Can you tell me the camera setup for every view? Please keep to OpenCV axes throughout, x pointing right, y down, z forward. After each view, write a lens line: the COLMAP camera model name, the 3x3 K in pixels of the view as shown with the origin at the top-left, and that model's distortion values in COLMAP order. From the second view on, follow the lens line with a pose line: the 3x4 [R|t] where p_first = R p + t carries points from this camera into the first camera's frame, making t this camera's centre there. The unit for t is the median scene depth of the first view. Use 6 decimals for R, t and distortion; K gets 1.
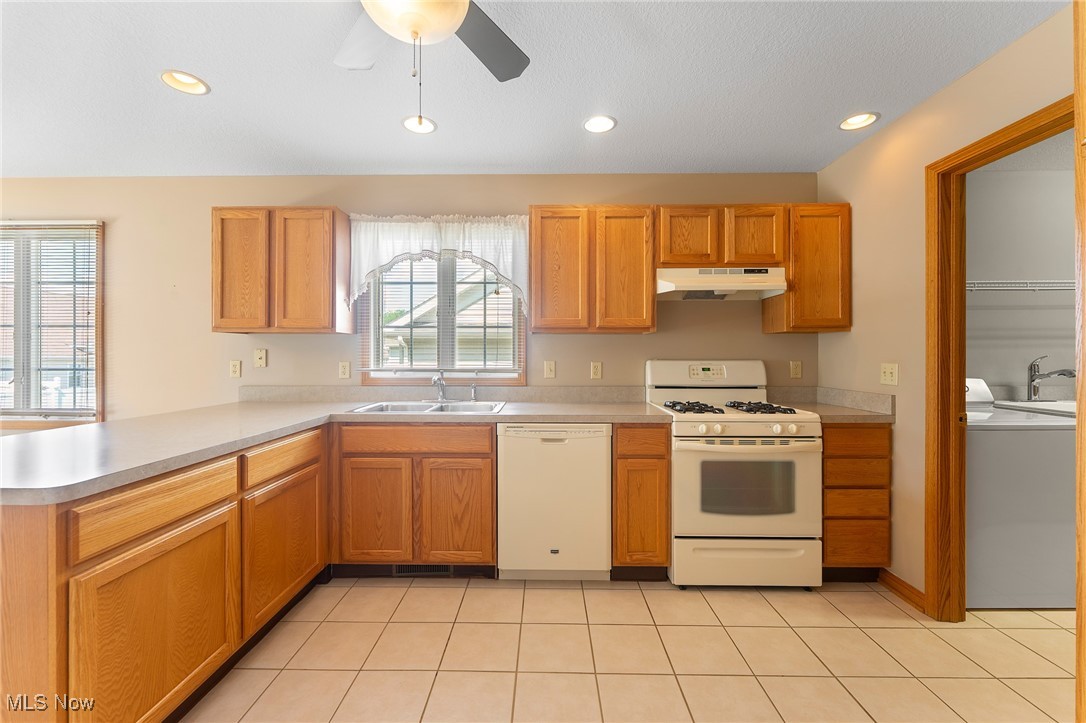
lens RADIAL K [[443.1, 0, 539.4], [0, 443.1, 353.3], [0, 0, 1]] dist [-0.002067, 0.001145]
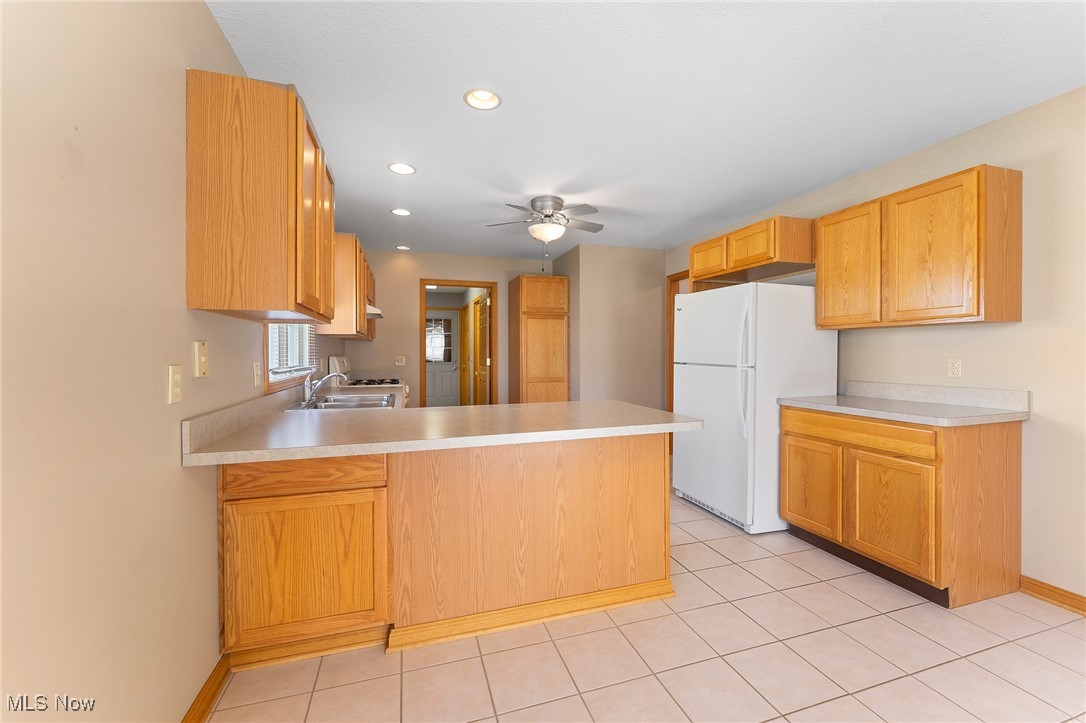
lens RADIAL K [[443.1, 0, 546.9], [0, 443.1, 354.5], [0, 0, 1]] dist [-0.002067, 0.001145]
pose [[-0.330543, -0.005130, 0.943777, -1.306351], [-0.000489, 0.999986, 0.005265, 0.003160], [-0.943791, 0.001278, -0.330541, 0.842020]]
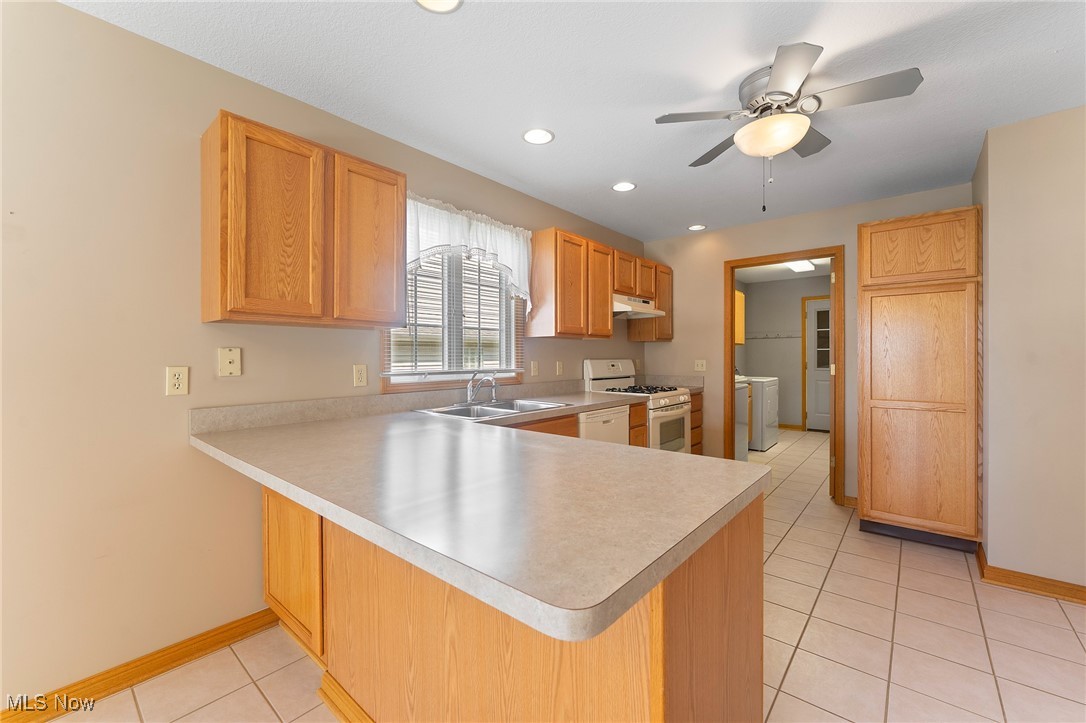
lens RADIAL K [[443.1, 0, 544.0], [0, 443.1, 360.1], [0, 0, 1]] dist [-0.002067, 0.001145]
pose [[0.630236, -0.009491, 0.776345, -0.883394], [0.001584, 0.999939, 0.010939, 0.002312], [-0.776402, -0.005664, 0.630213, 0.269019]]
